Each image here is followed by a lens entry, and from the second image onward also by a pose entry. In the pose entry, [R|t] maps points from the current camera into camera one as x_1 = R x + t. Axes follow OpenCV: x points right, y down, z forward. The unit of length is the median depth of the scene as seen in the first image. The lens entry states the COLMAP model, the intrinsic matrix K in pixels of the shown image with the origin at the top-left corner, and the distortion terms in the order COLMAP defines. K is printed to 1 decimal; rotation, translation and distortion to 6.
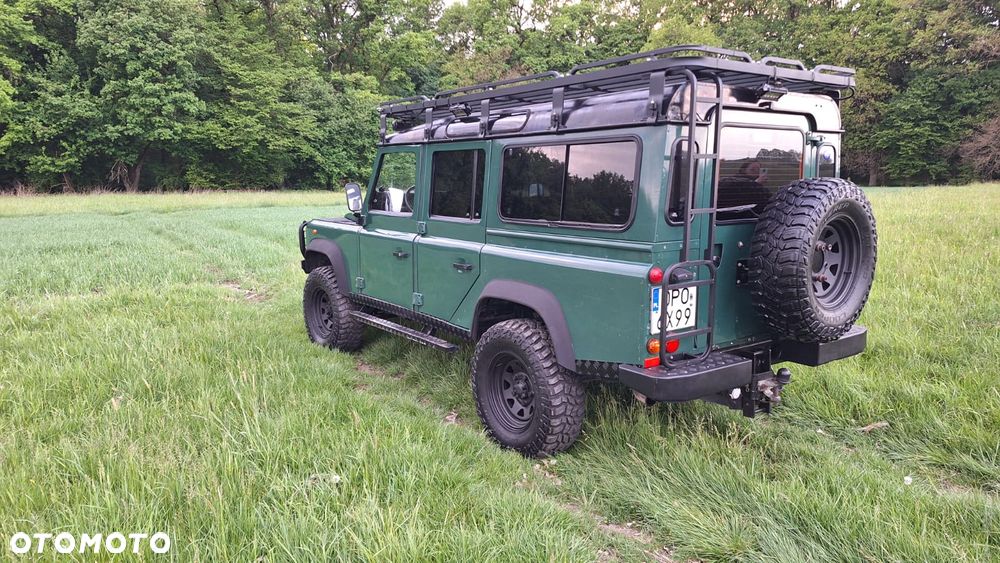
lens RADIAL K [[686.9, 0, 500.0], [0, 686.9, 281.5], [0, 0, 1]] dist [0.102517, -0.121700]
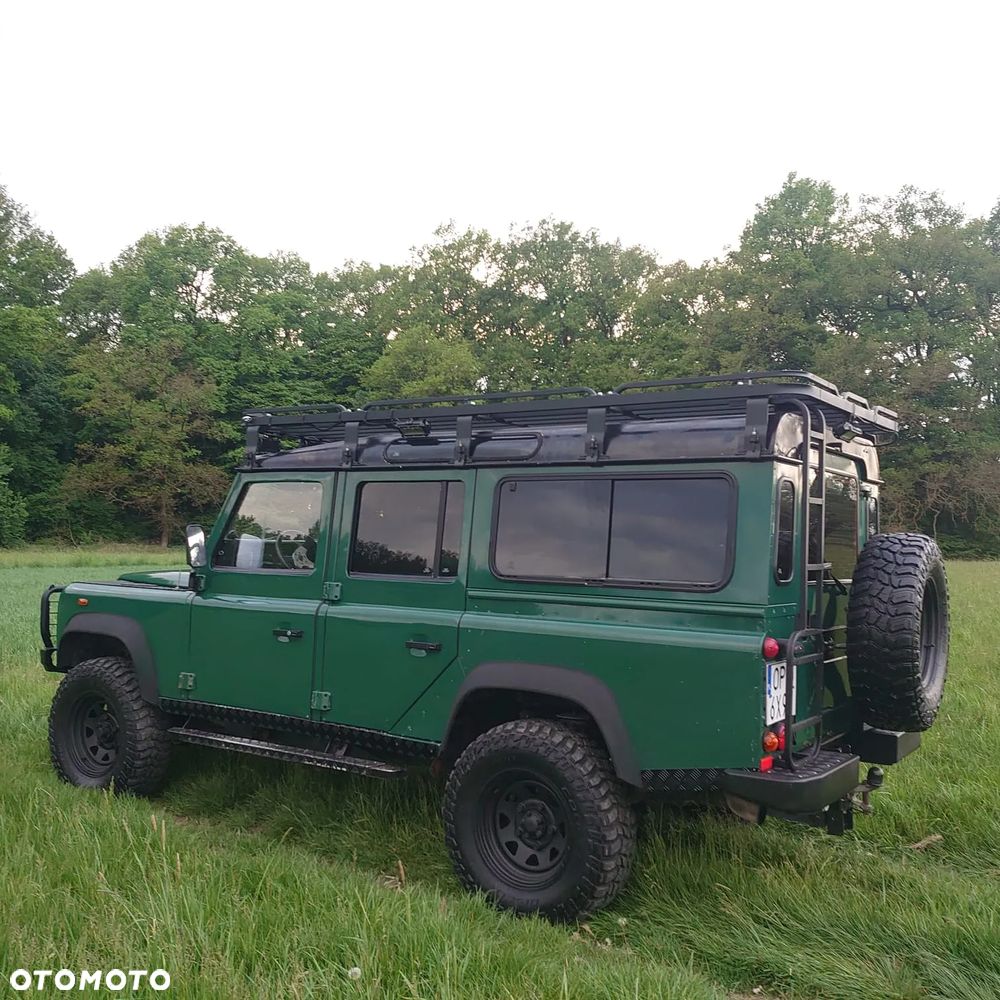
lens RADIAL K [[1029.0, 0, 497.9], [0, 1029.0, 494.6], [0, 0, 1]] dist [0.138595, -0.535219]
pose [[0.938101, 0.042599, 0.343731, -0.273864], [0.024184, 0.981930, -0.187693, 0.019340], [-0.345515, 0.184388, 0.920120, -0.002866]]
